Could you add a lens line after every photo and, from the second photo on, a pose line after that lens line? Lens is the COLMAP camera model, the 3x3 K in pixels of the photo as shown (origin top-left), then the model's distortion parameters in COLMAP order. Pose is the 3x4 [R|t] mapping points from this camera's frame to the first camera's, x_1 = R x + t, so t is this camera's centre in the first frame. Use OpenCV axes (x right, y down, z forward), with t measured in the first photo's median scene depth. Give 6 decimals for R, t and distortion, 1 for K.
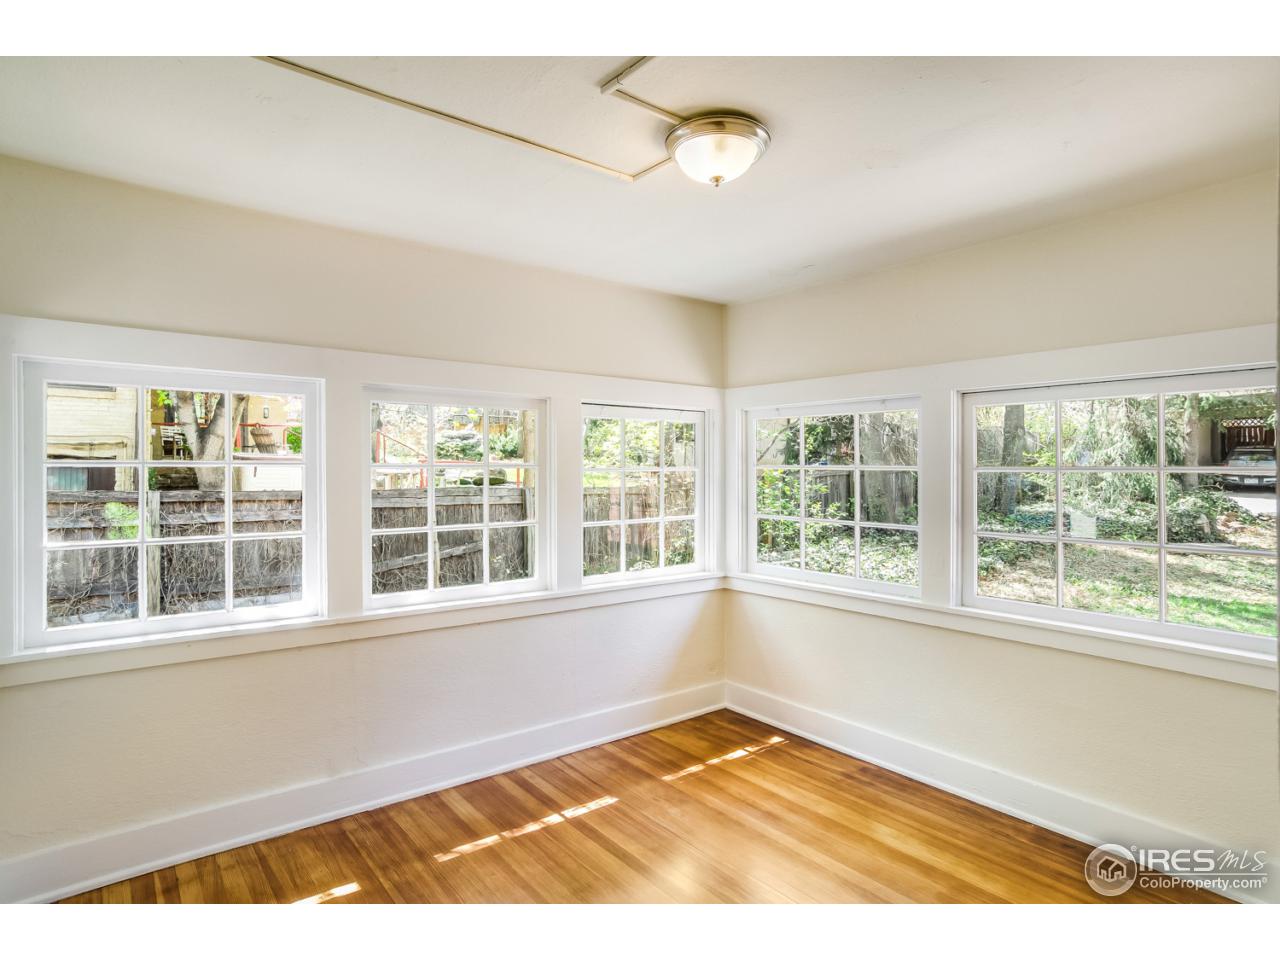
lens RADIAL K [[687.2, 0, 639.4], [0, 687.2, 475.8], [0, 0, 1]] dist [-0.041752, 0.033780]
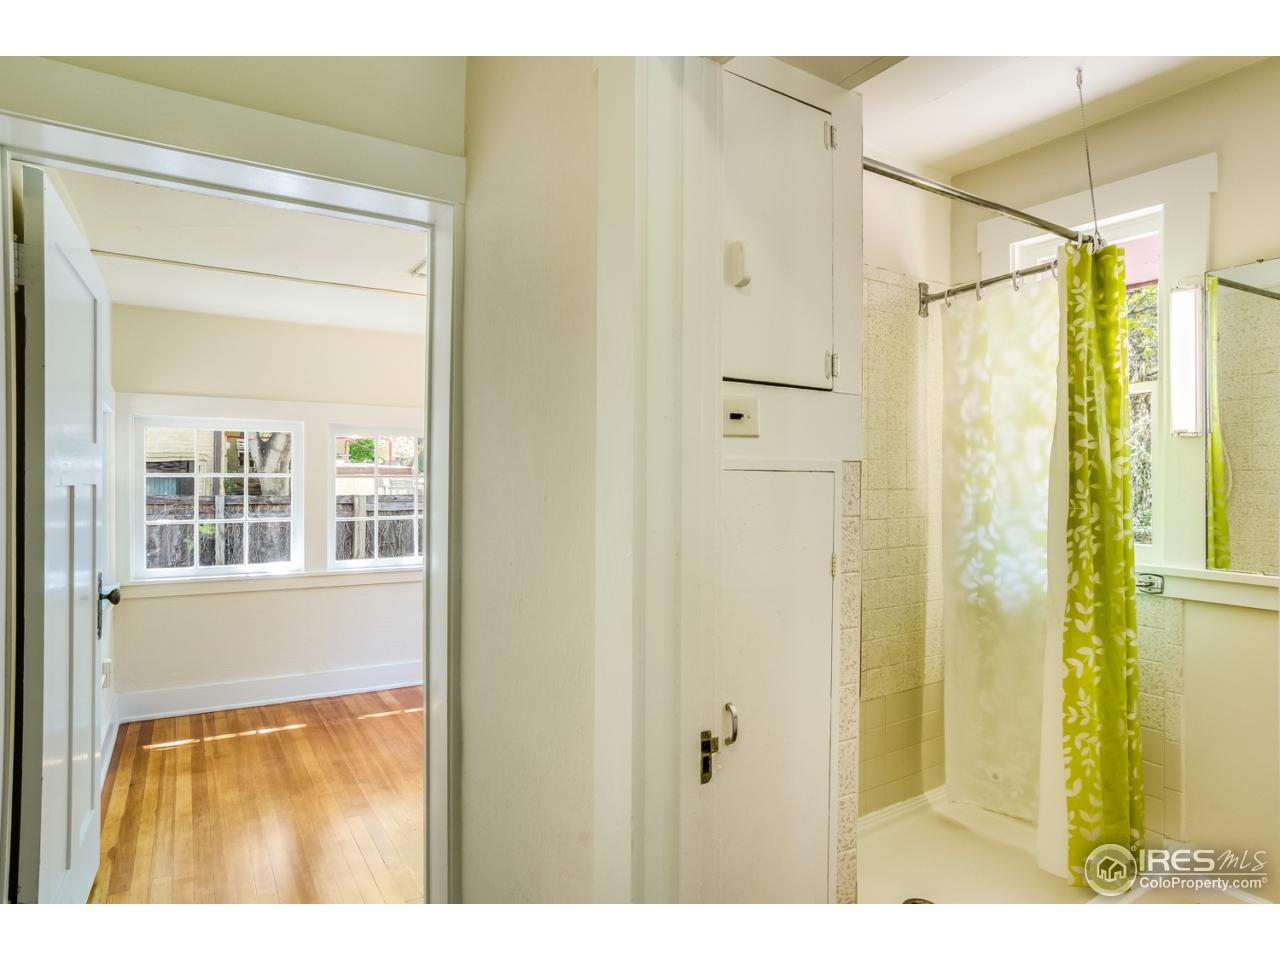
lens RADIAL K [[710.9, 0, 640.0], [0, 710.9, 480.0], [0, 0, 1]] dist [-0.044901, 0.000885]
pose [[0.994994, 0.000086, -0.099937, 0.469160], [-0.000707, 0.999981, -0.006180, 0.002659], [0.099935, 0.006220, 0.994975, -0.536050]]
